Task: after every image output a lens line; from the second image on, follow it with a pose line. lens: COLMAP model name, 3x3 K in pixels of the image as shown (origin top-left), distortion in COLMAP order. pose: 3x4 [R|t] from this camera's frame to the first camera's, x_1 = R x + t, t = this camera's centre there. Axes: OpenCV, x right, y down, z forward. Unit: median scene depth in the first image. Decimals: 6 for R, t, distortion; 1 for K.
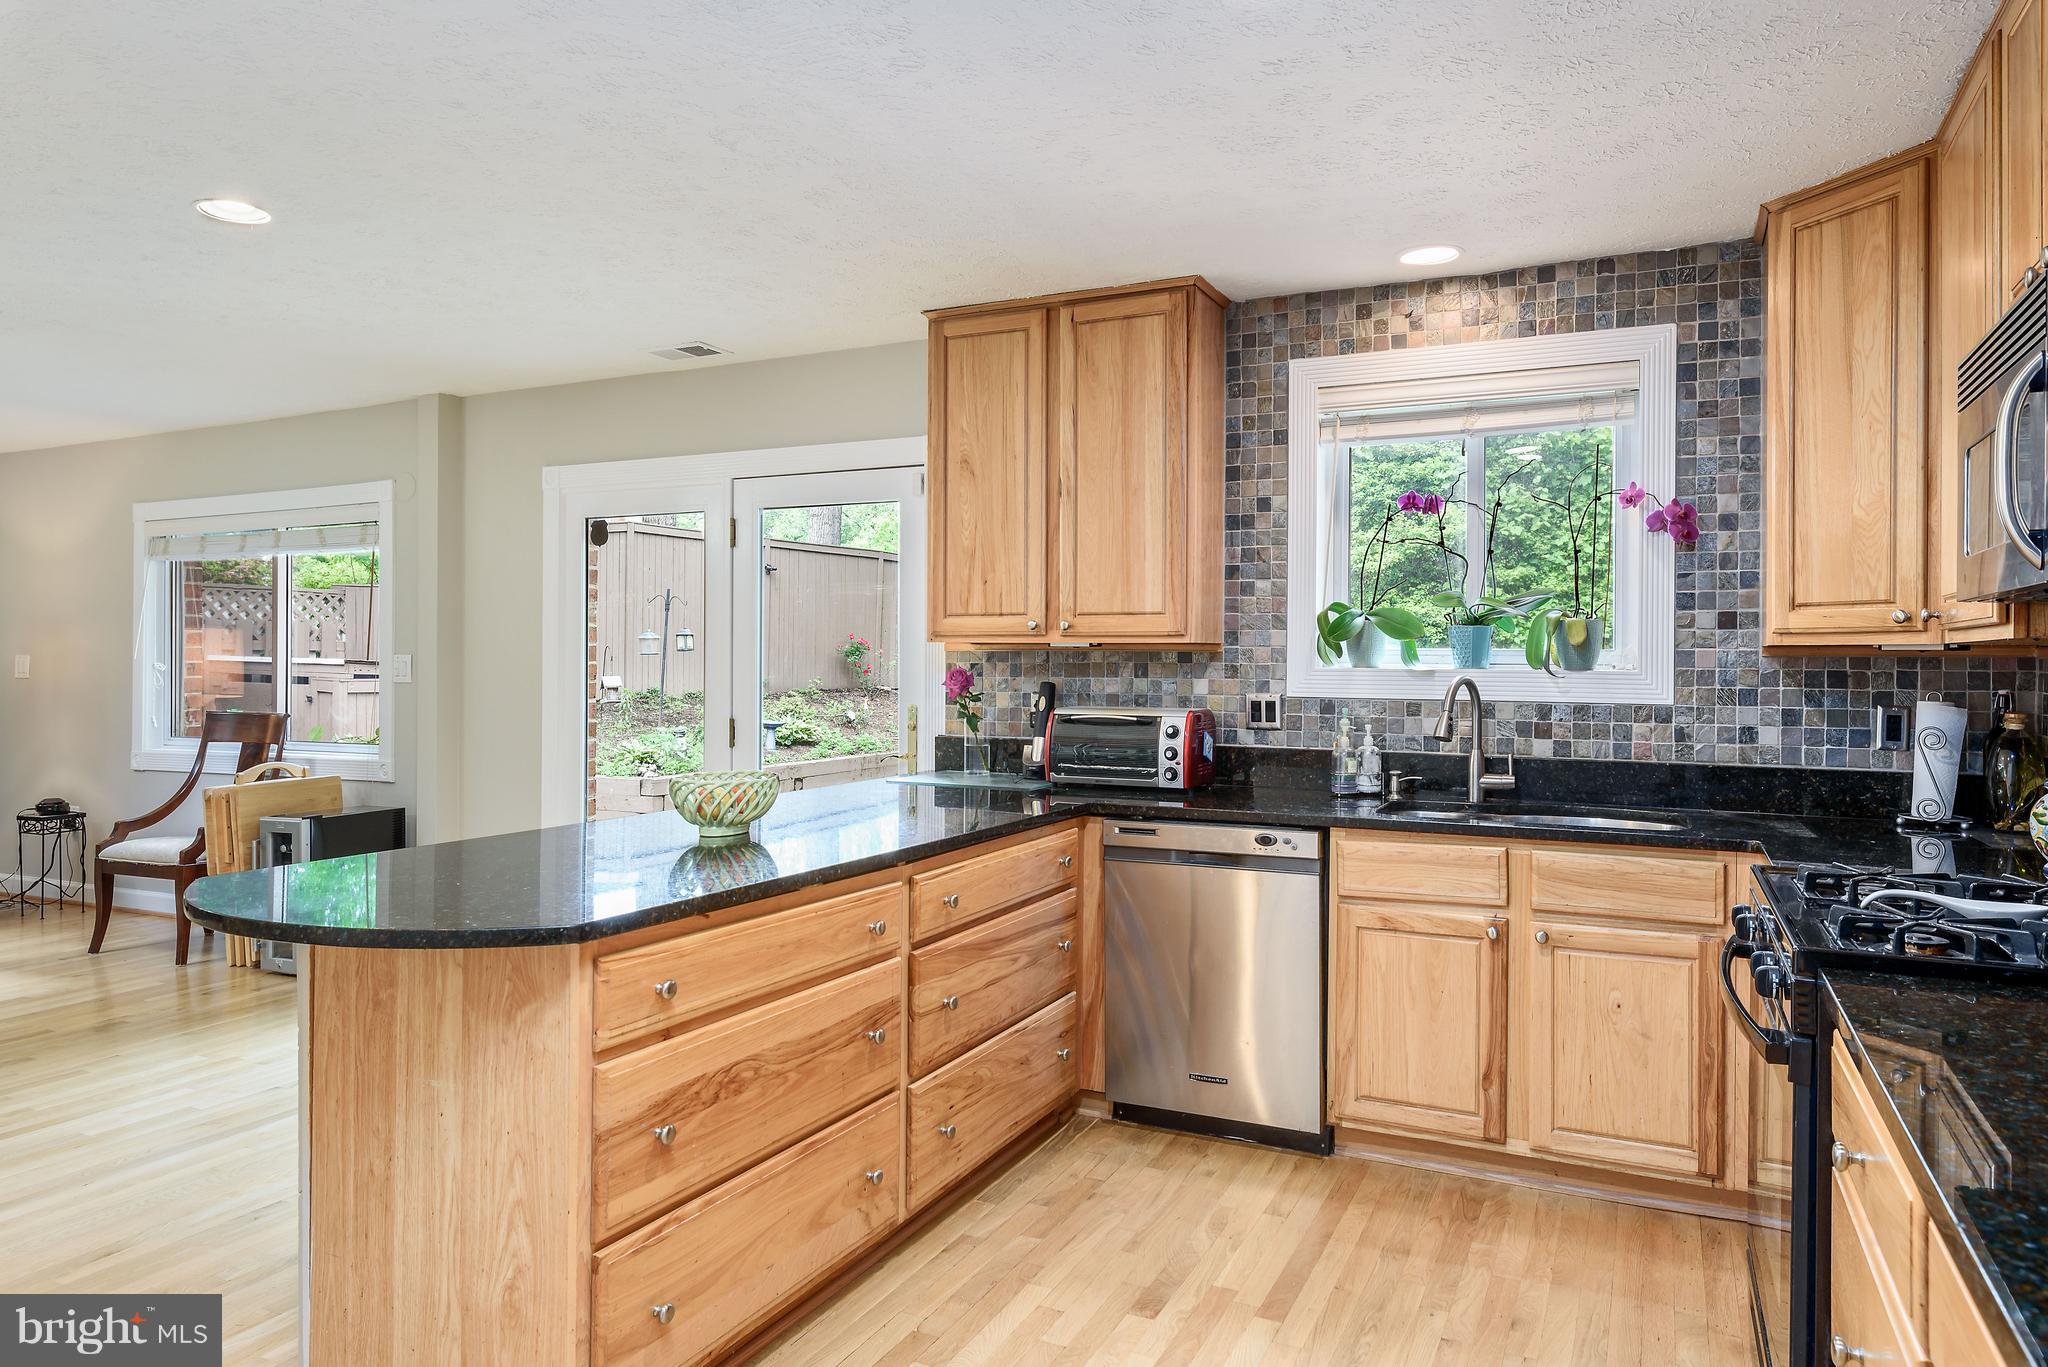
lens RADIAL K [[1299.8, 0, 1024.0], [0, 1299.8, 646.6], [0, 0, 1]] dist [0.007488, 0.000059]
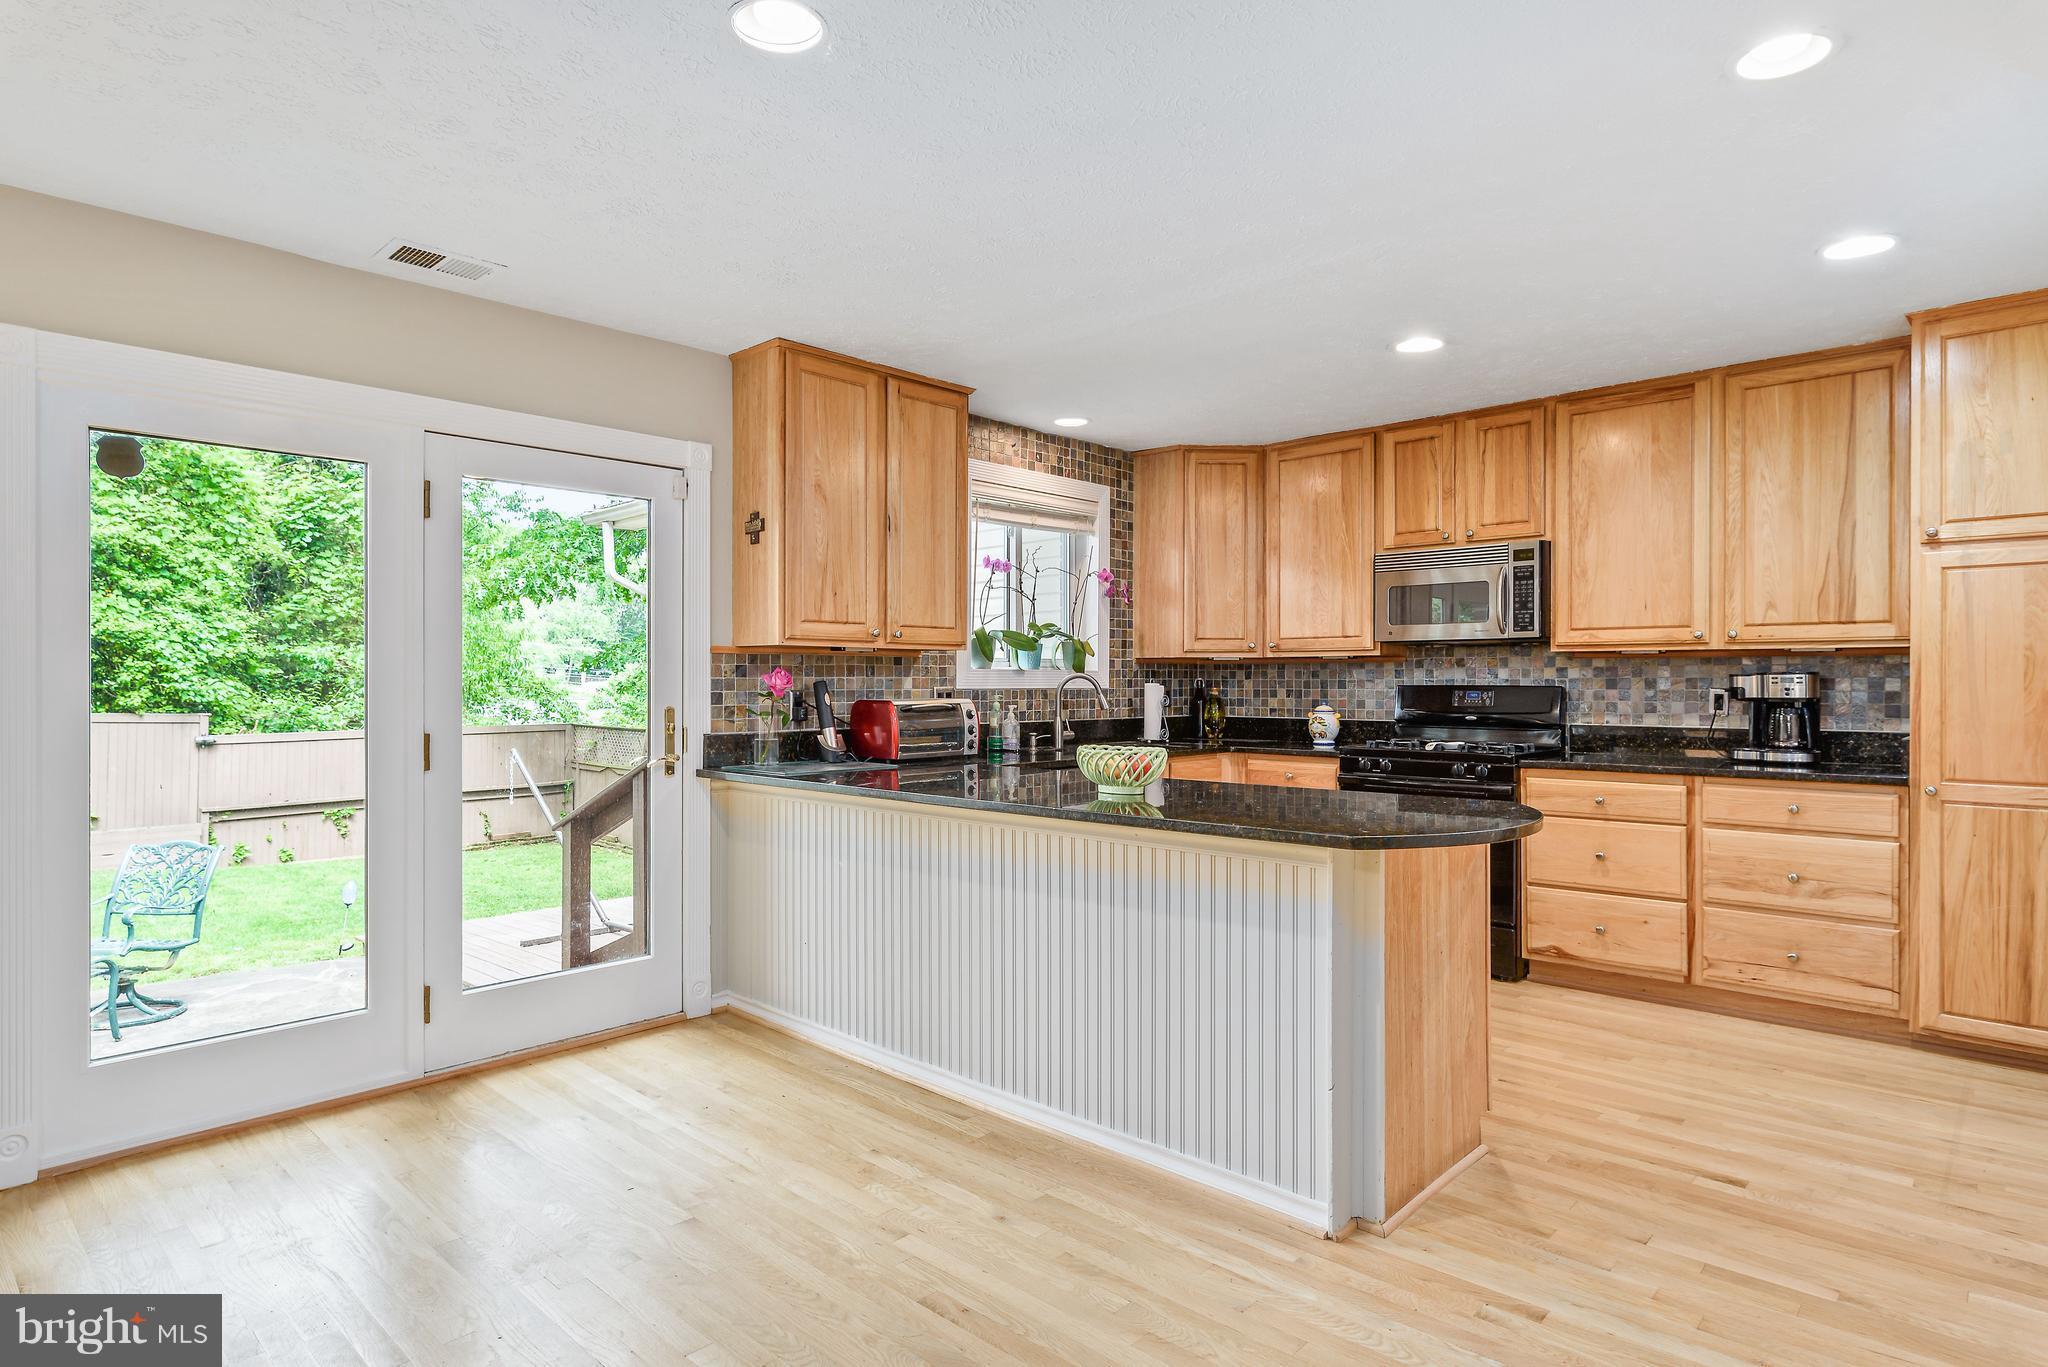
lens RADIAL K [[1112.9, 0, 1021.6], [0, 1112.9, 679.7], [0, 0, 1]] dist [0.003868, 0.000611]
pose [[0.291997, -0.005425, 0.956404, -1.008590], [-0.006311, 0.999951, 0.007599, 0.019241], [-0.956398, -0.008255, 0.291948, 0.602673]]
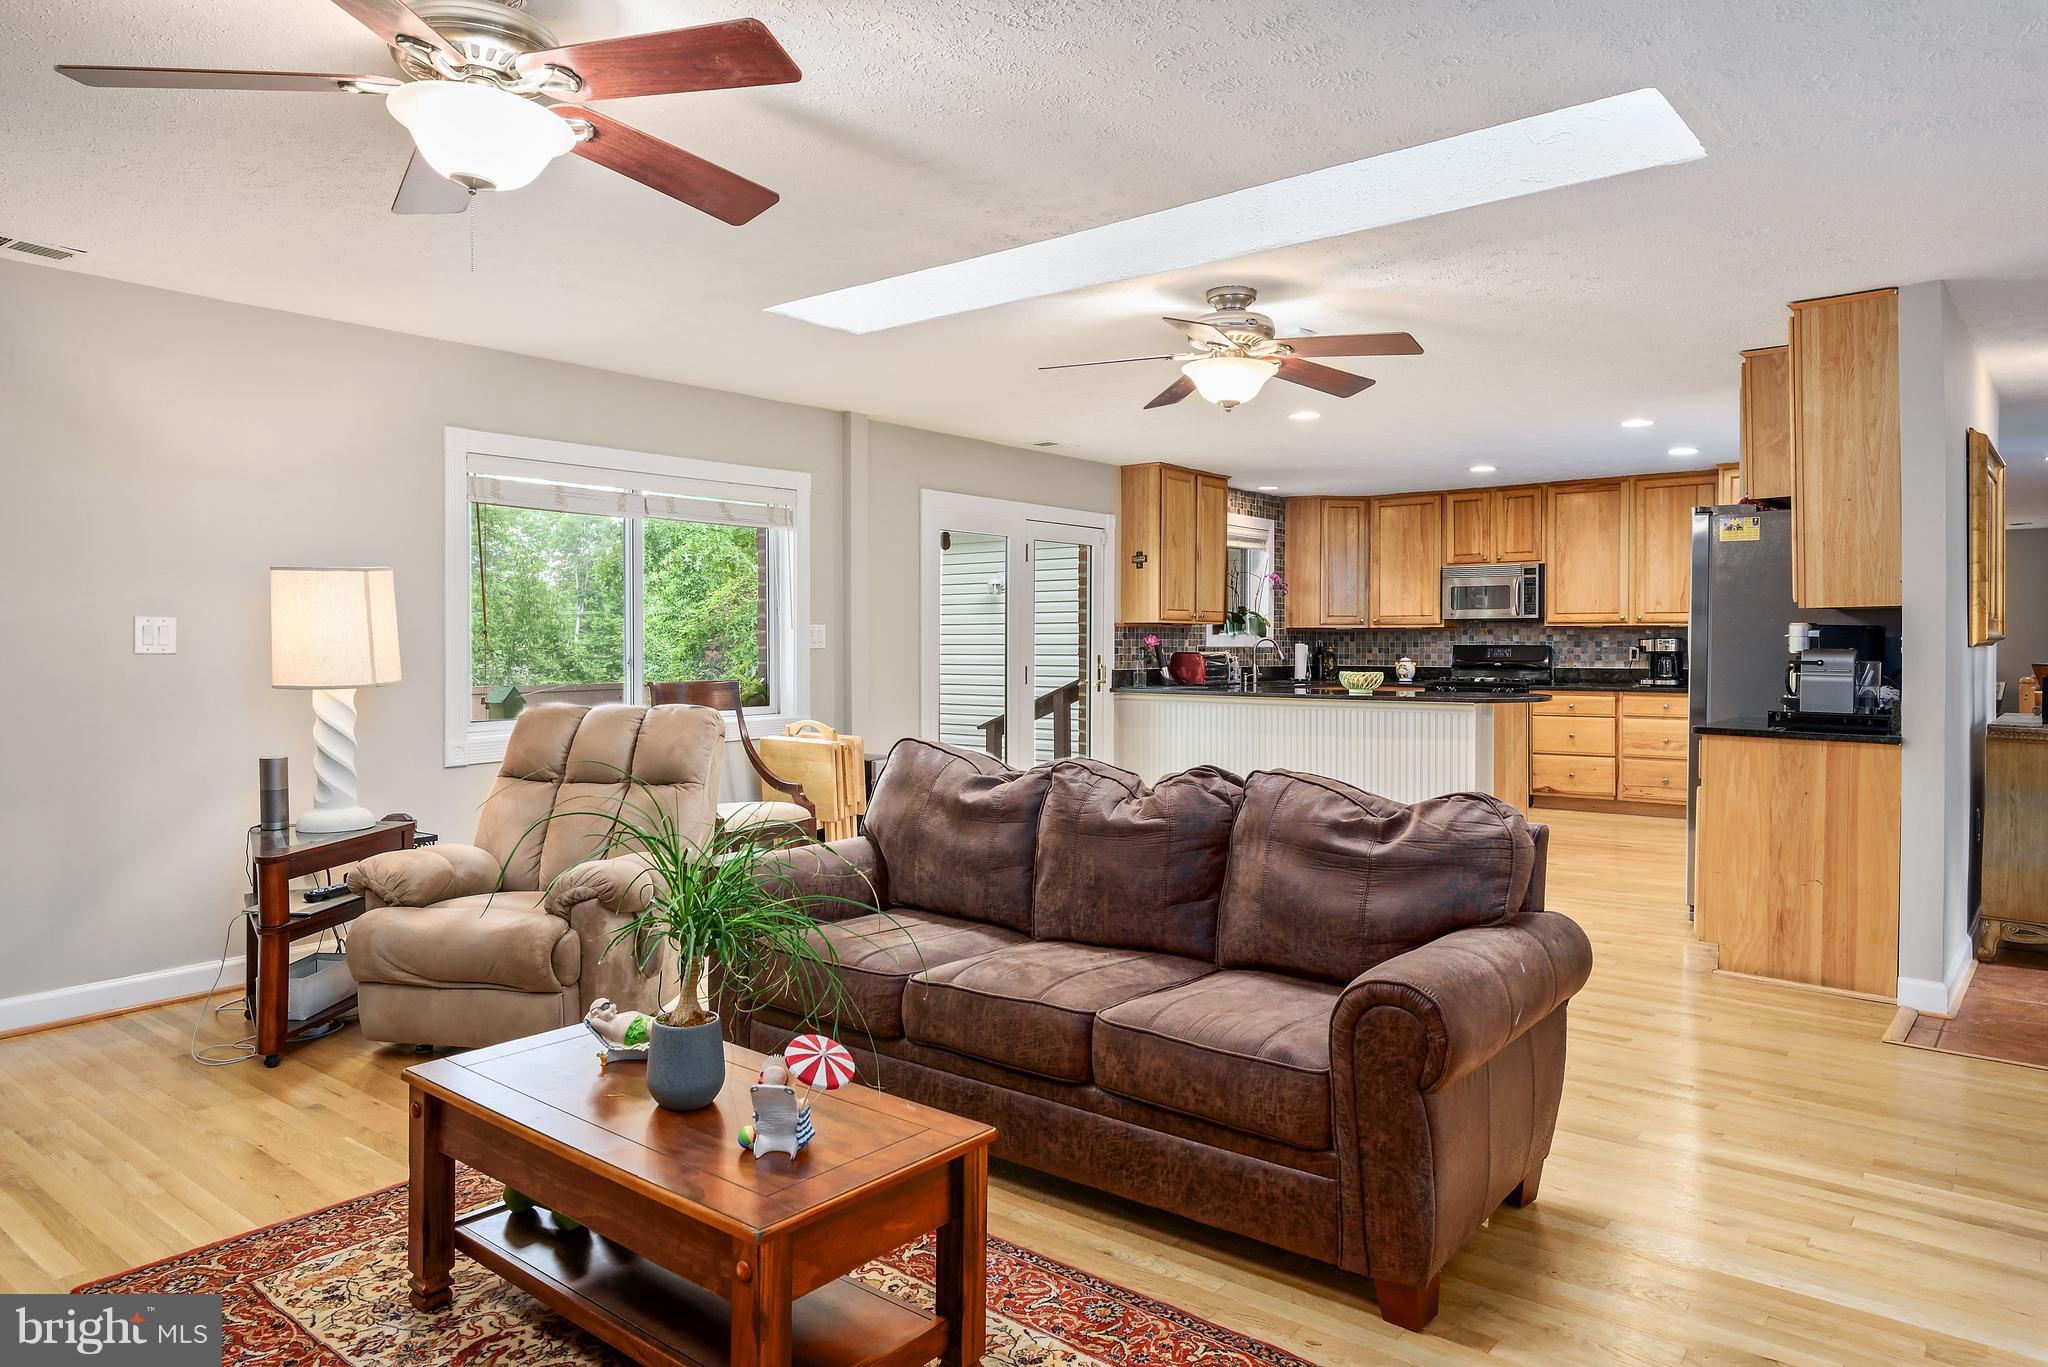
lens RADIAL K [[1299.8, 0, 1015.4], [0, 1299.8, 645.1], [0, 0, 1]] dist [0.007488, 0.000059]
pose [[0.212754, -0.005537, 0.977090, -2.390333], [-0.008957, 0.999931, 0.007617, 0.021171], [-0.977065, -0.010372, 0.212690, 0.876775]]
